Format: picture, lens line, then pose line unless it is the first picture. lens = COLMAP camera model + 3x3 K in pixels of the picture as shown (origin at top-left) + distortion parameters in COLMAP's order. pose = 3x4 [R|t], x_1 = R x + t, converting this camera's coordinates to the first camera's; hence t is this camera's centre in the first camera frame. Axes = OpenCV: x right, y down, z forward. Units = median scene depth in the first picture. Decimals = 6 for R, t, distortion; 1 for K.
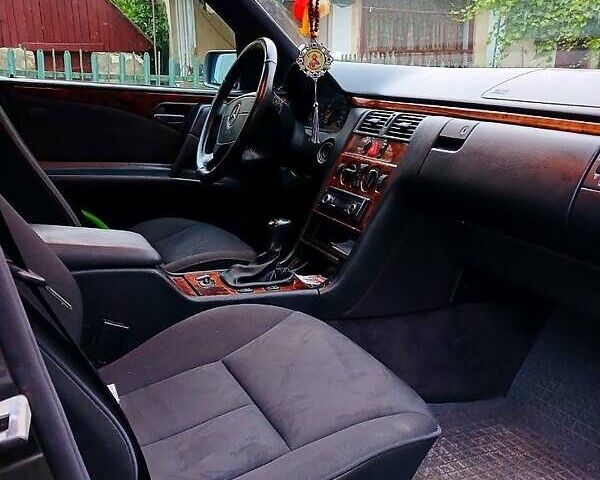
lens RADIAL K [[611.9, 0, 299.3], [0, 611.9, 240.4], [0, 0, 1]] dist [-0.010361, 0.000000]
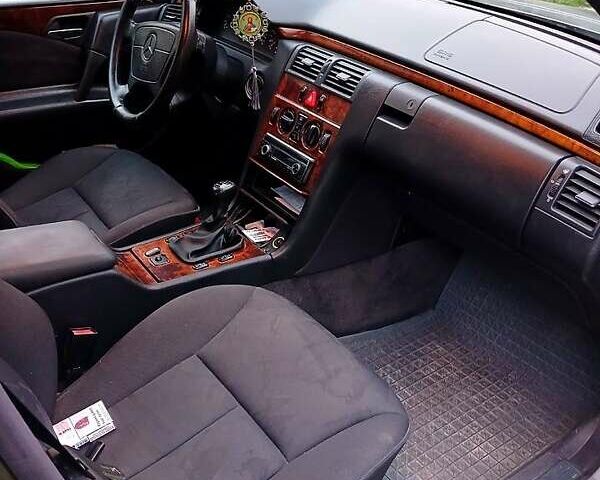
lens RADIAL K [[611.9, 0, 299.9], [0, 611.9, 239.0], [0, 0, 1]] dist [-0.010361, 0.000000]
pose [[0.980609, -0.110179, 0.162071, -0.082596], [0.056385, 0.950646, 0.305110, -0.249908], [-0.187689, -0.290055, 0.938425, 0.029945]]
